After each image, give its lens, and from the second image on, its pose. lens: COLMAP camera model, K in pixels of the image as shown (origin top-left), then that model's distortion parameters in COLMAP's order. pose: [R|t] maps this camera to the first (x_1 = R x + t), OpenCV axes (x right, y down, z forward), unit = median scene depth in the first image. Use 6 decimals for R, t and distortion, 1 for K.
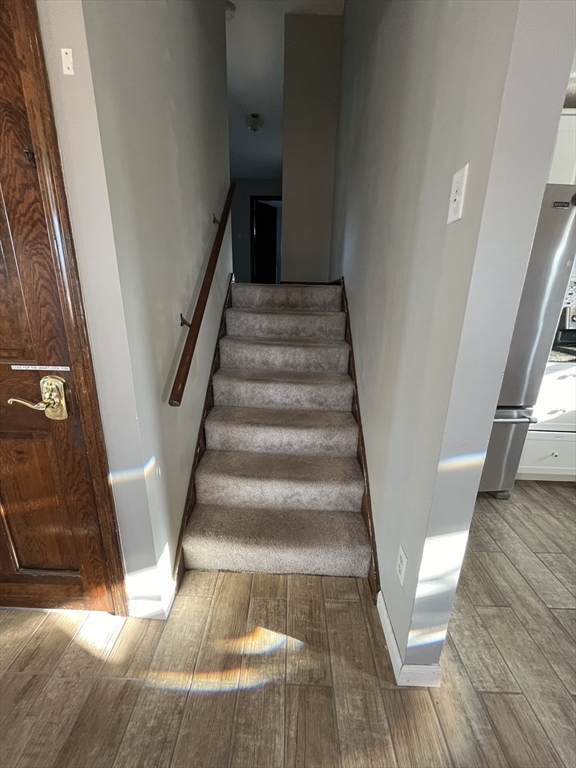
lens RADIAL K [[312.1, 0, 288.0], [0, 312.1, 384.0], [0, 0, 1]] dist [-0.001722, -0.000254]
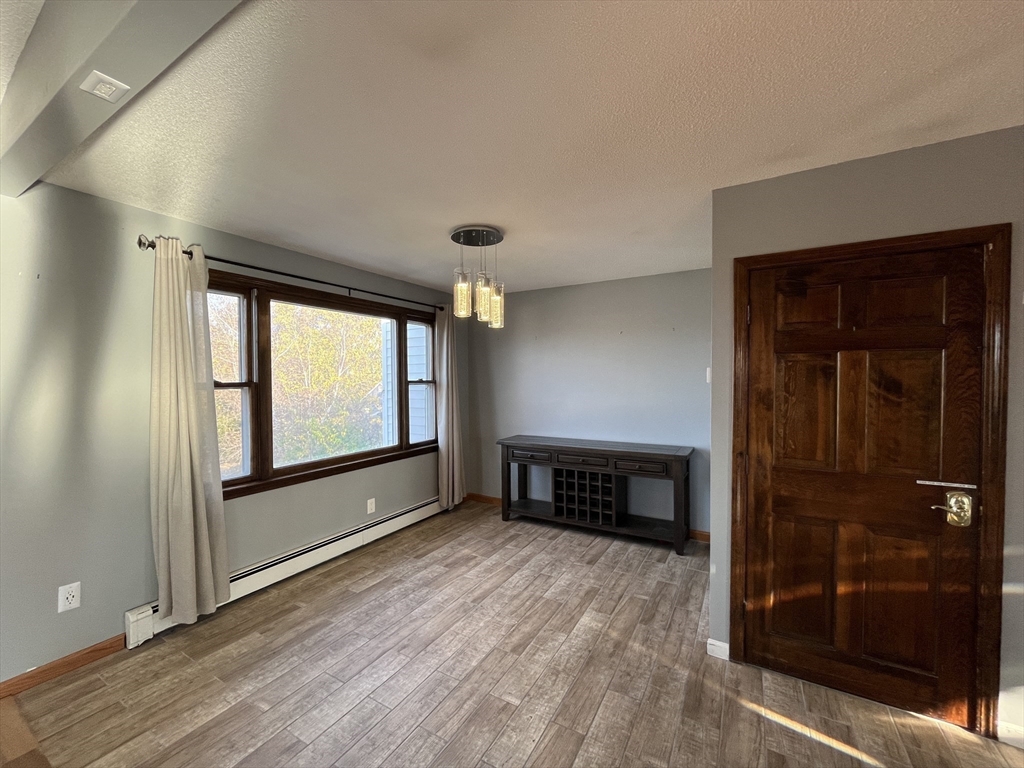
lens RADIAL K [[416.1, 0, 510.0], [0, 416.1, 386.9], [0, 0, 1]] dist [-0.001722, -0.000254]
pose [[0.873611, -0.020189, -0.486207, -1.564227], [-0.114157, 0.962756, -0.245091, 0.199643], [0.473046, 0.269618, 0.838769, -1.527158]]
